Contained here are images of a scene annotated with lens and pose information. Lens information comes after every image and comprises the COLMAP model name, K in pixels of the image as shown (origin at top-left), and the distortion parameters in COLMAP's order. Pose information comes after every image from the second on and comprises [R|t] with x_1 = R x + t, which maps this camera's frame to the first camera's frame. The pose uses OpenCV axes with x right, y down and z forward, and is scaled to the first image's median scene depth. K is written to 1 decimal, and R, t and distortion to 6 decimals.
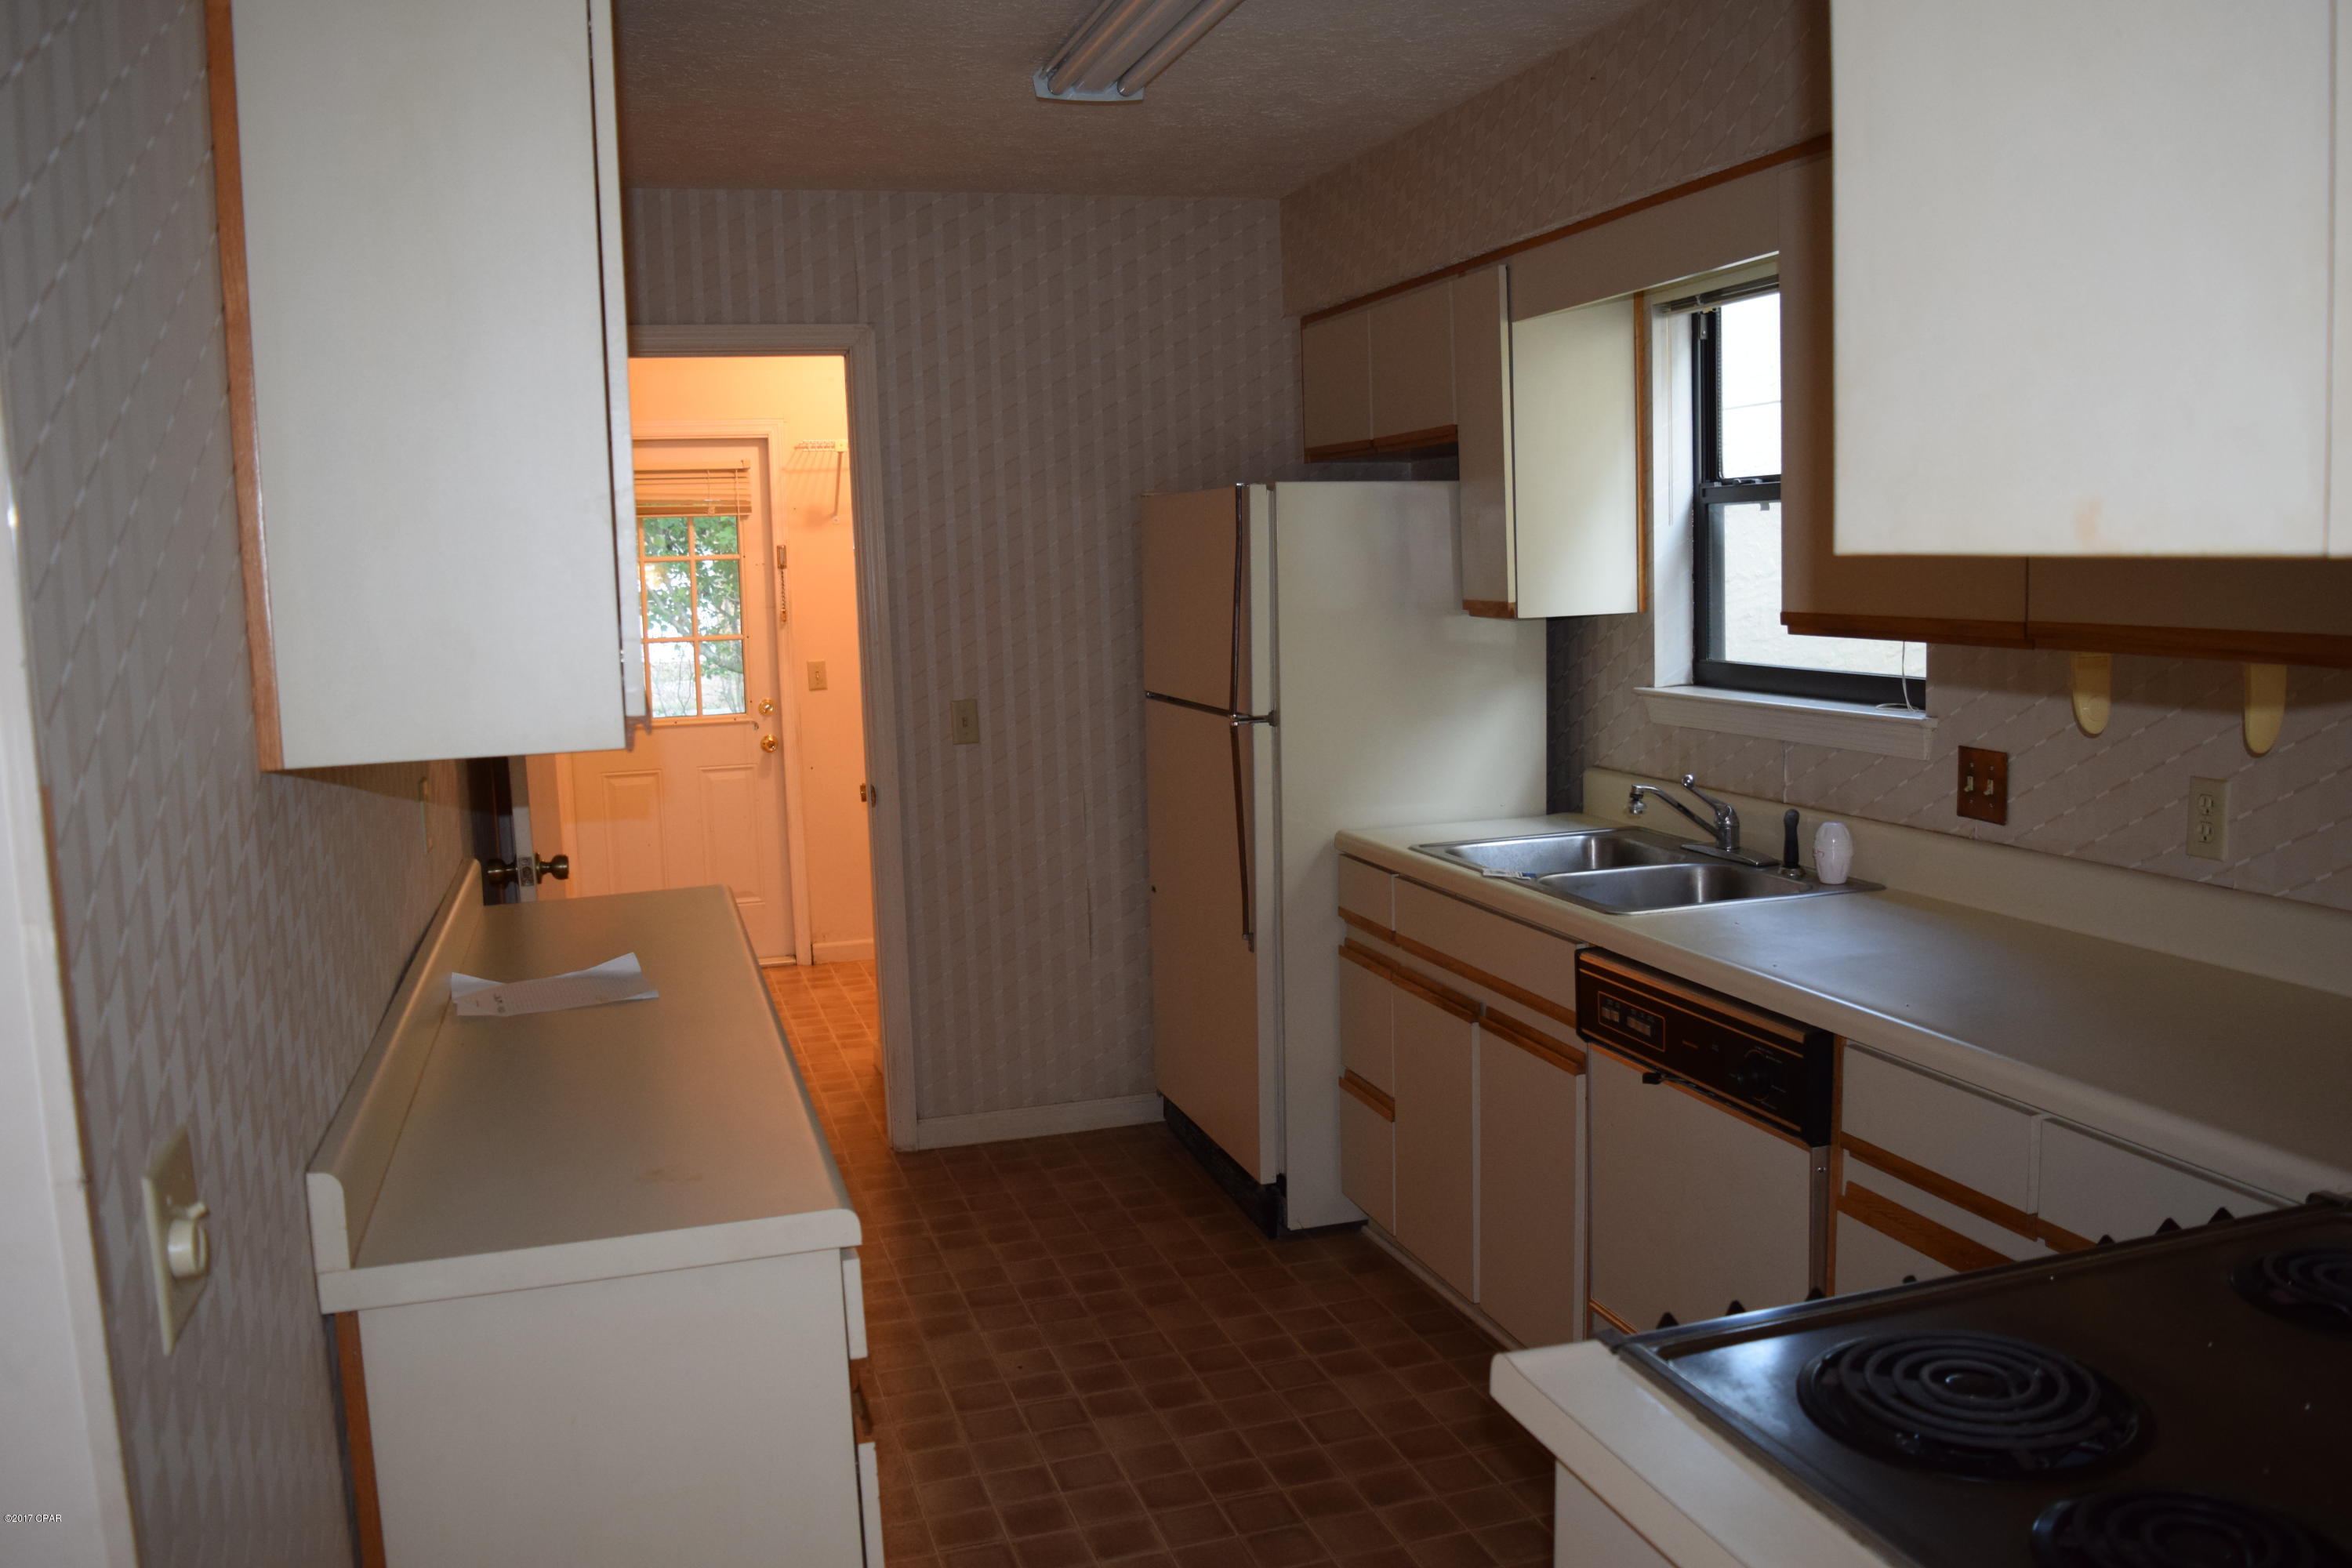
lens RADIAL K [[1866.7, 0, 1176.0], [0, 1866.7, 784.0], [0, 0, 1]] dist [-0.103287, 0.054371]
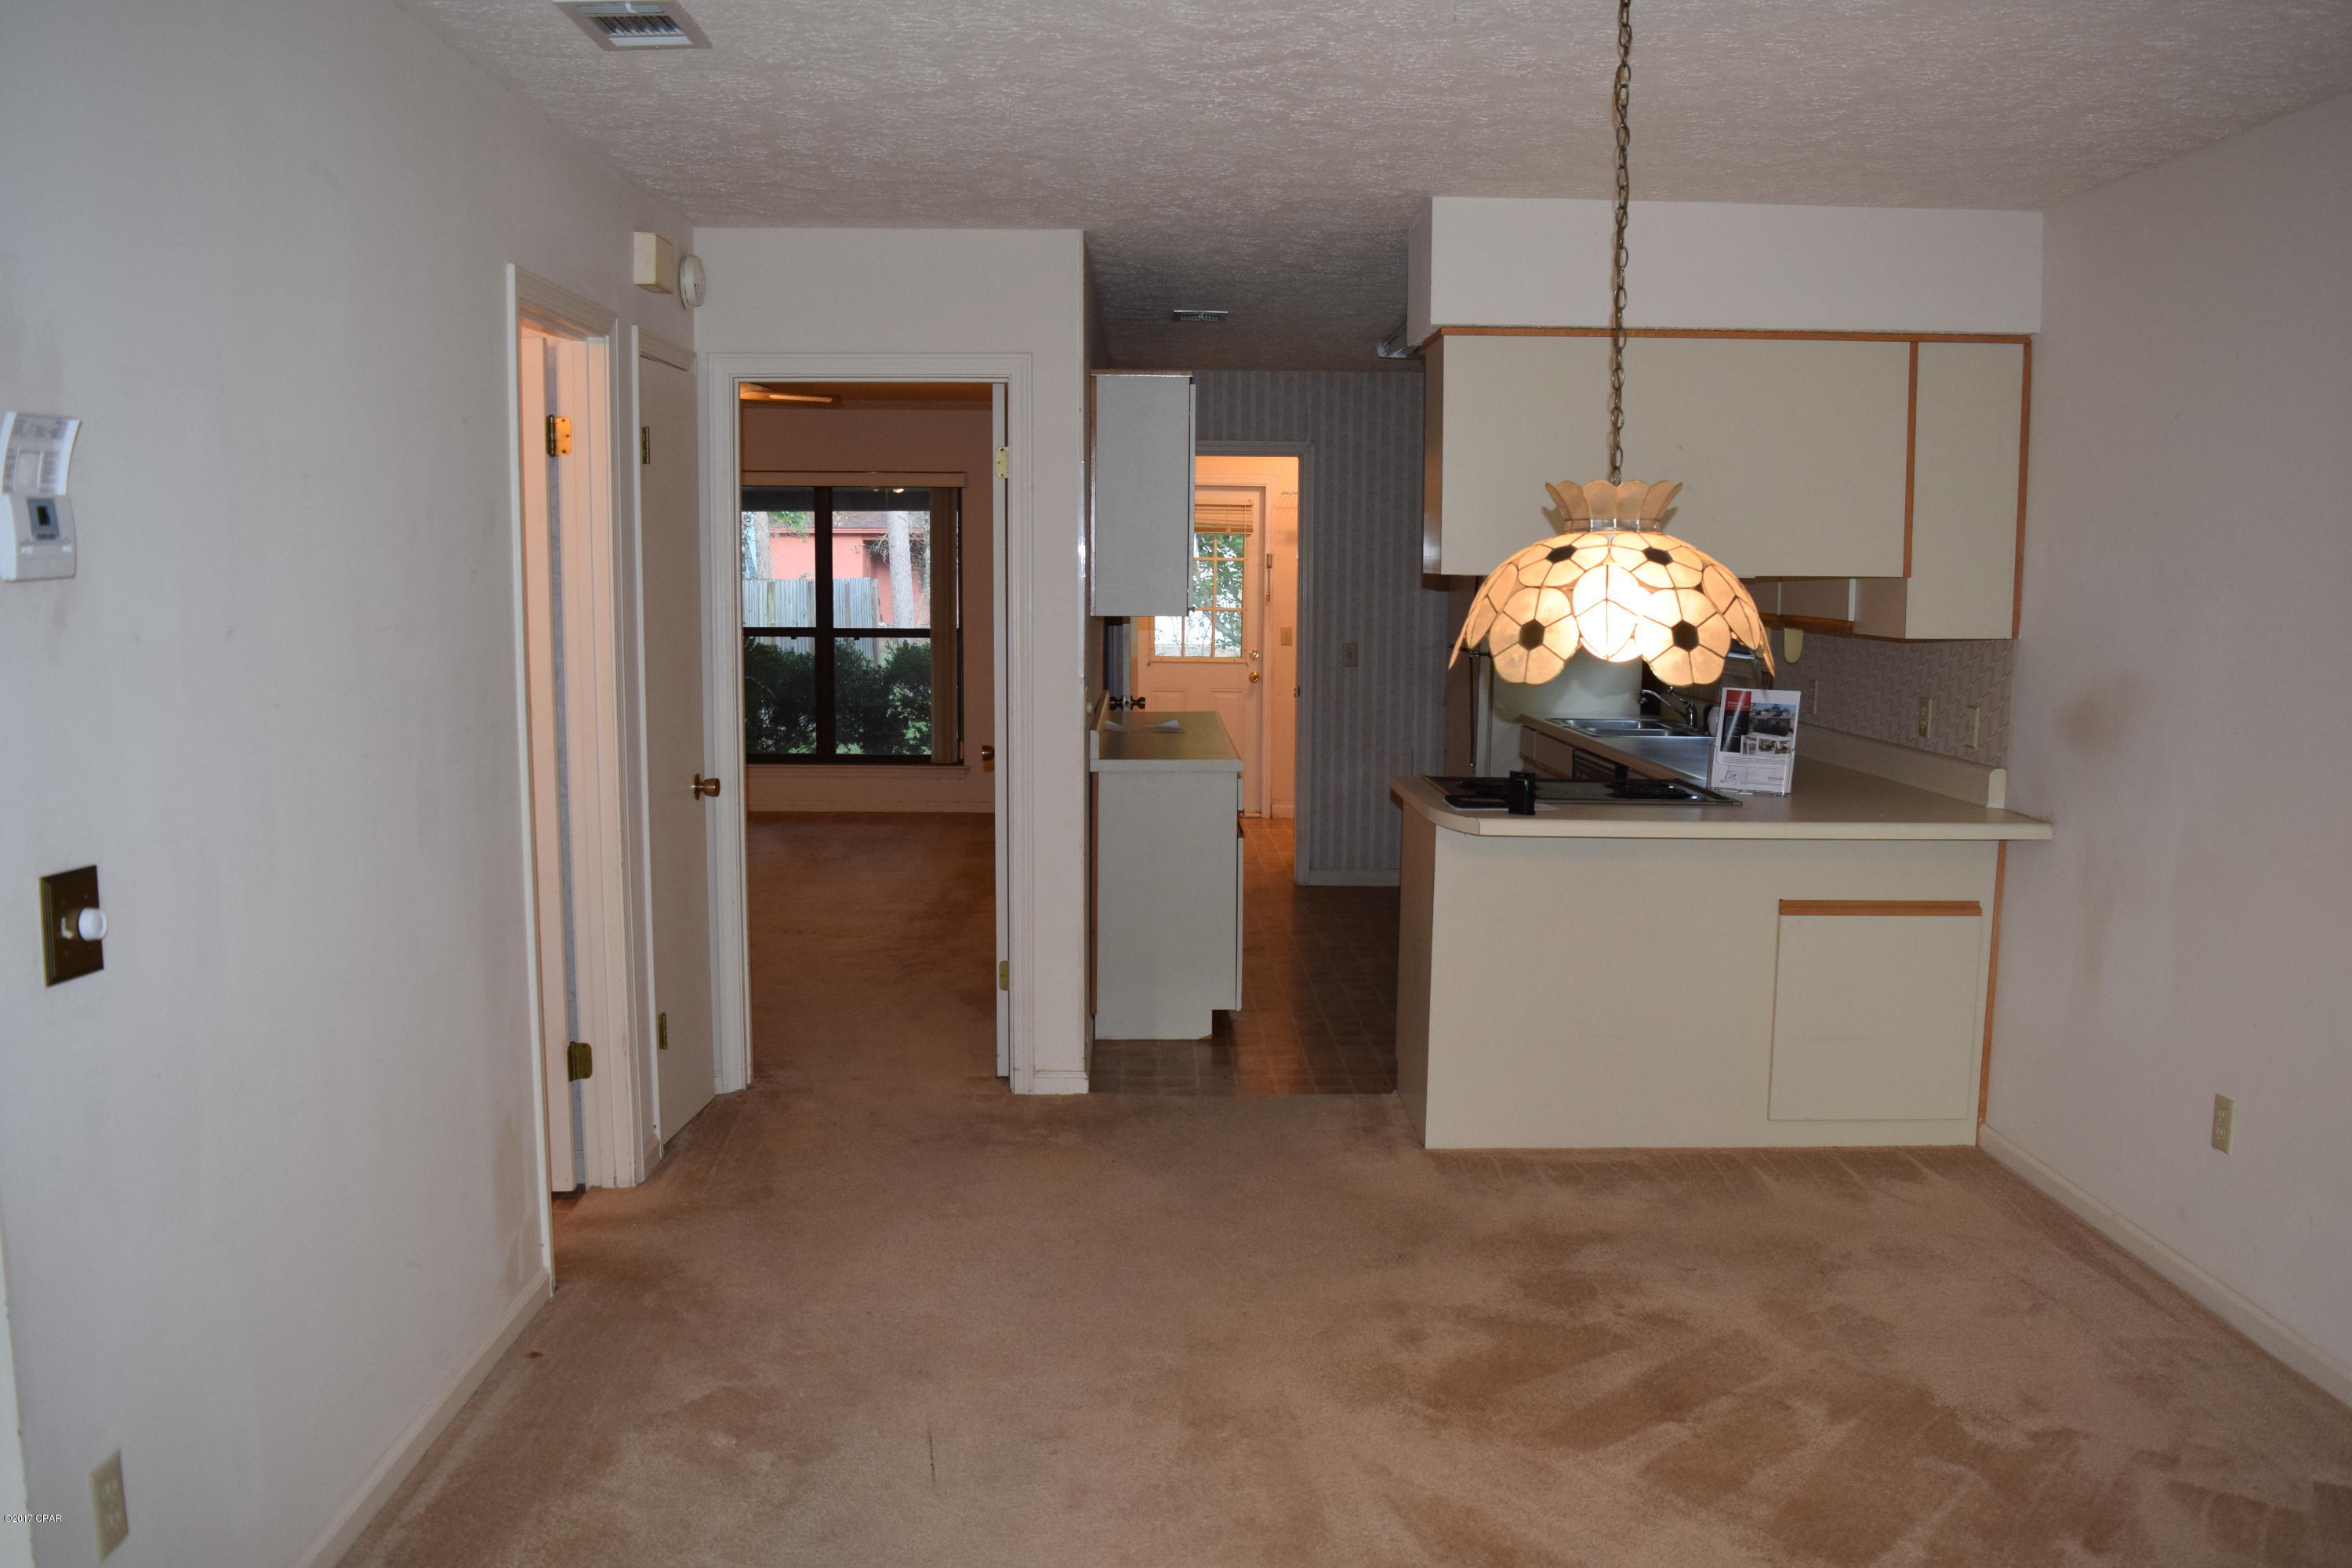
lens RADIAL K [[1866.7, 0, 1176.0], [0, 1866.7, 784.0], [0, 0, 1]] dist [-0.103287, 0.054371]
pose [[0.960789, 0.071790, -0.267825, 0.237205], [-0.072740, 0.997330, 0.006386, 0.100447], [0.267569, 0.013346, 0.963446, -0.873676]]
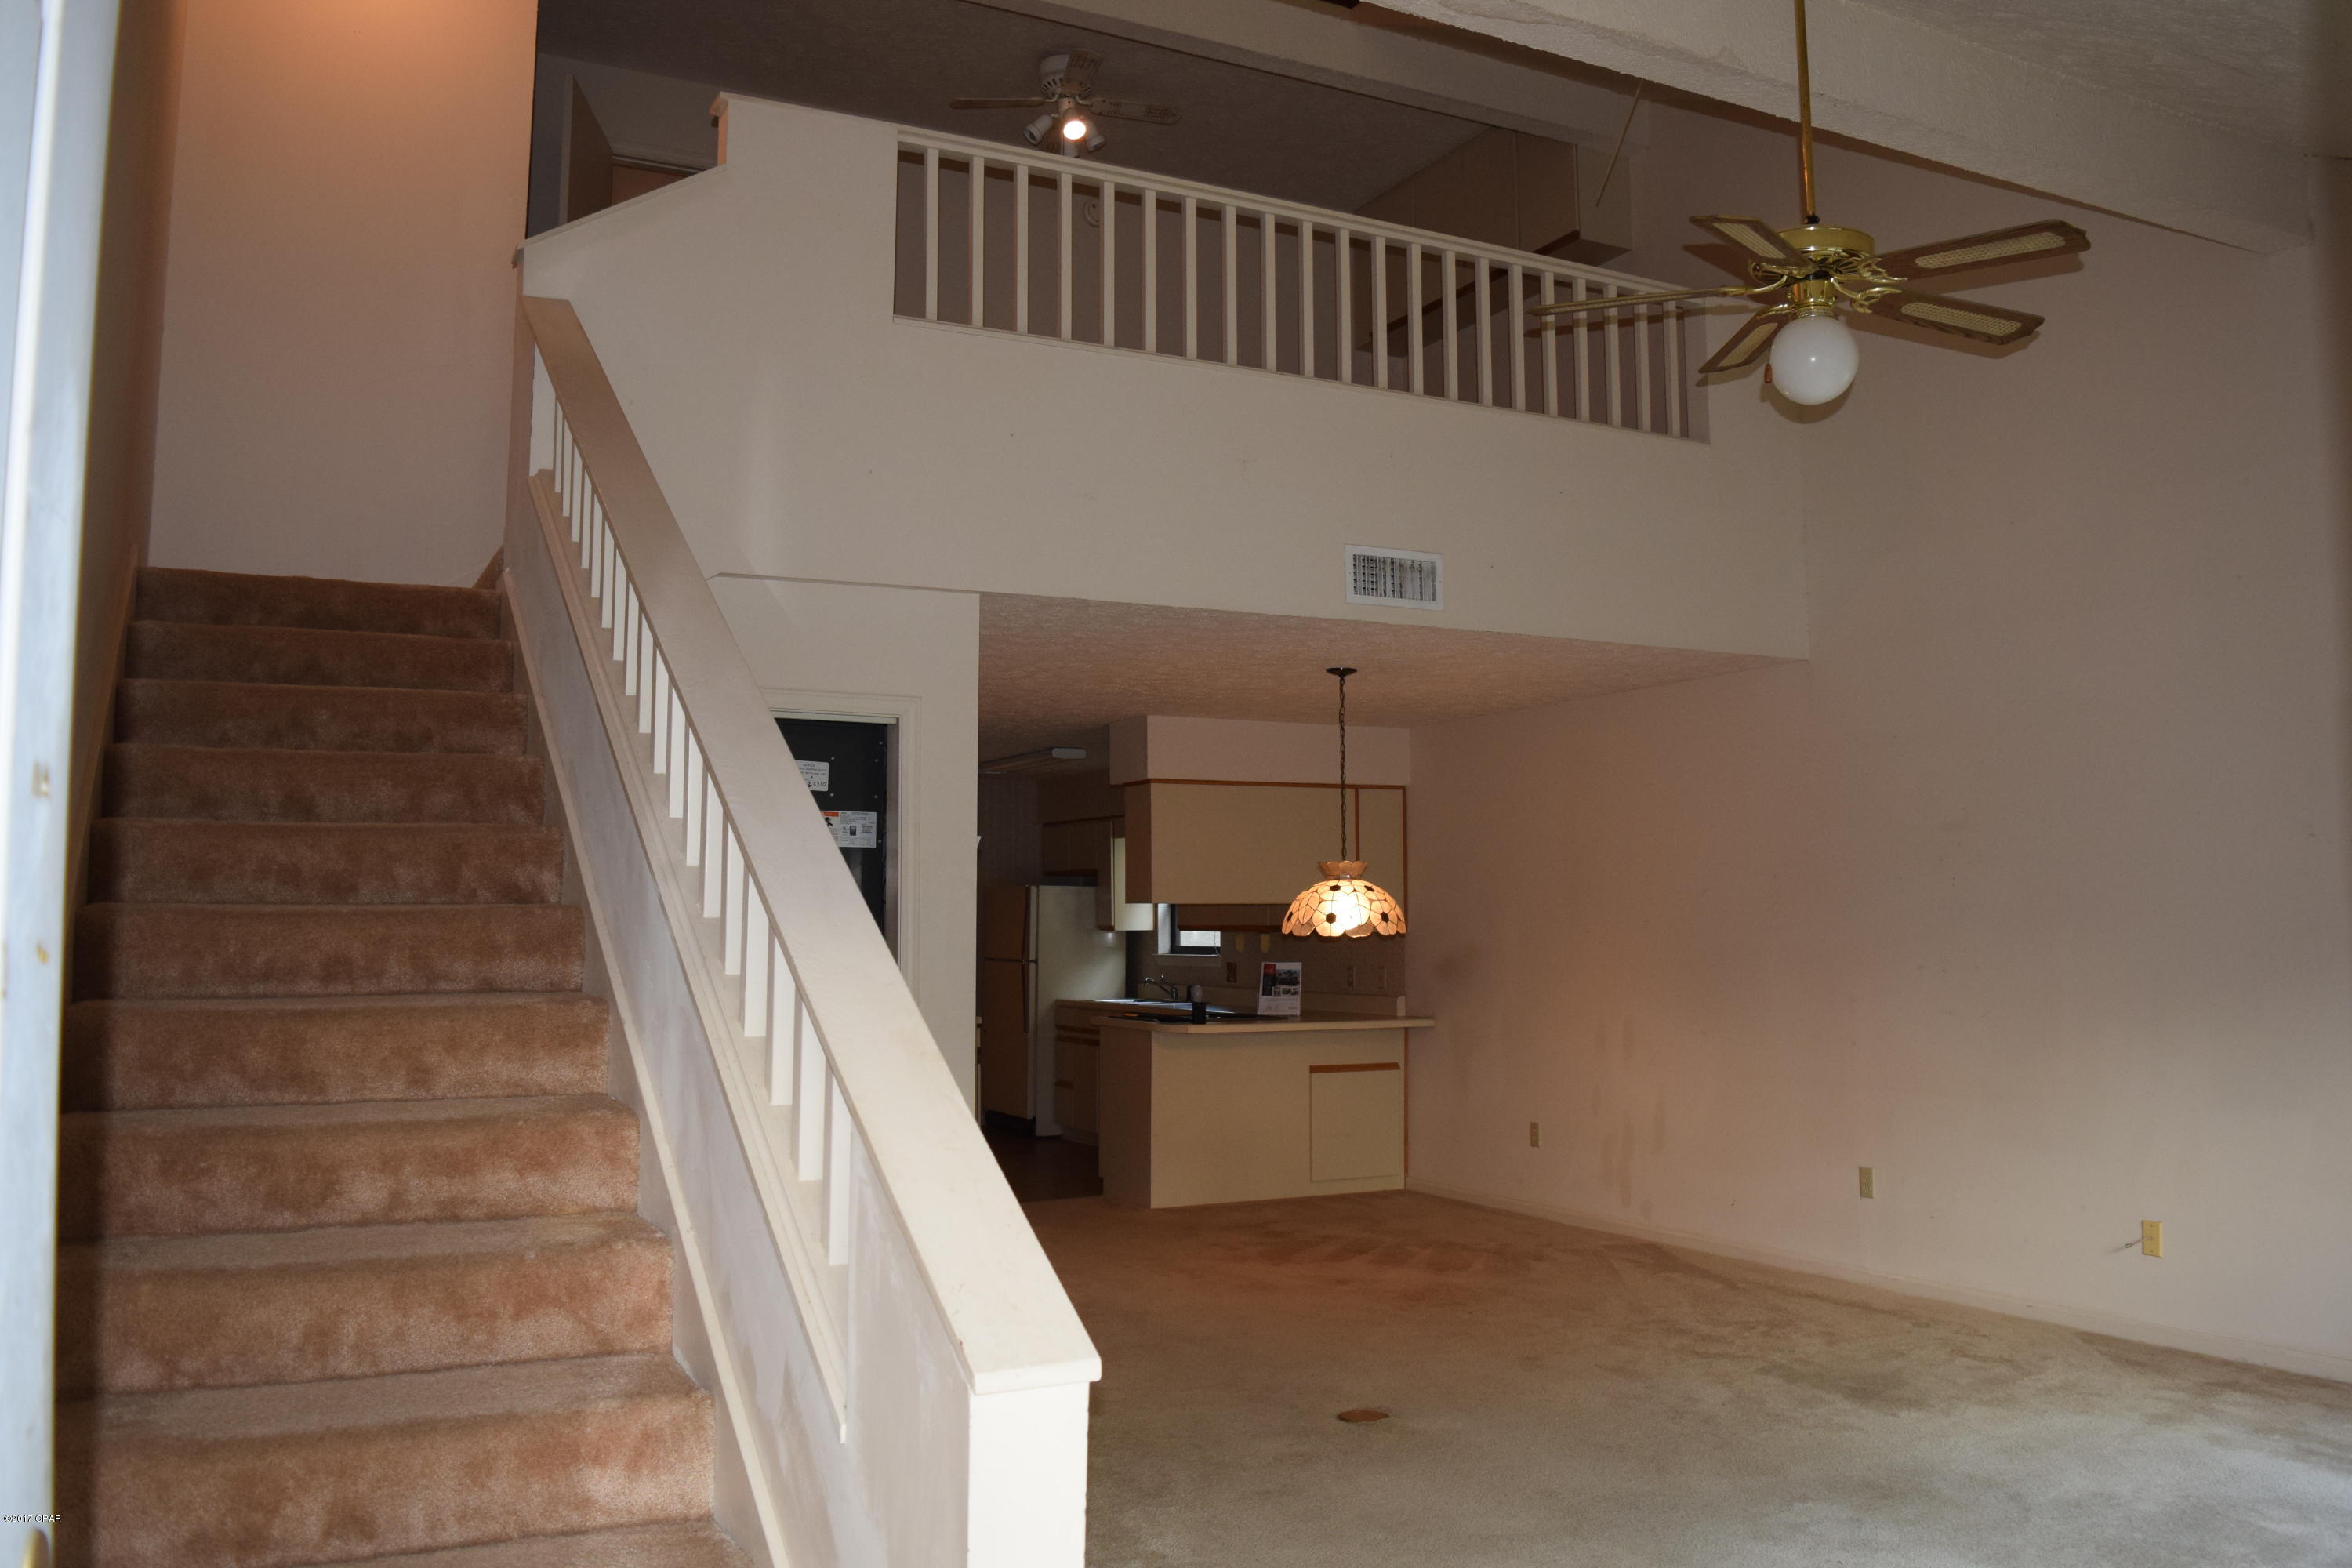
lens RADIAL K [[1866.7, 0, 1176.0], [0, 1866.7, 784.0], [0, 0, 1]] dist [-0.103287, 0.054371]
pose [[0.984180, 0.043288, 0.171804, -0.230315], [-0.008004, 0.979566, -0.200962, 0.259203], [-0.176992, 0.196408, 0.964416, -1.818285]]
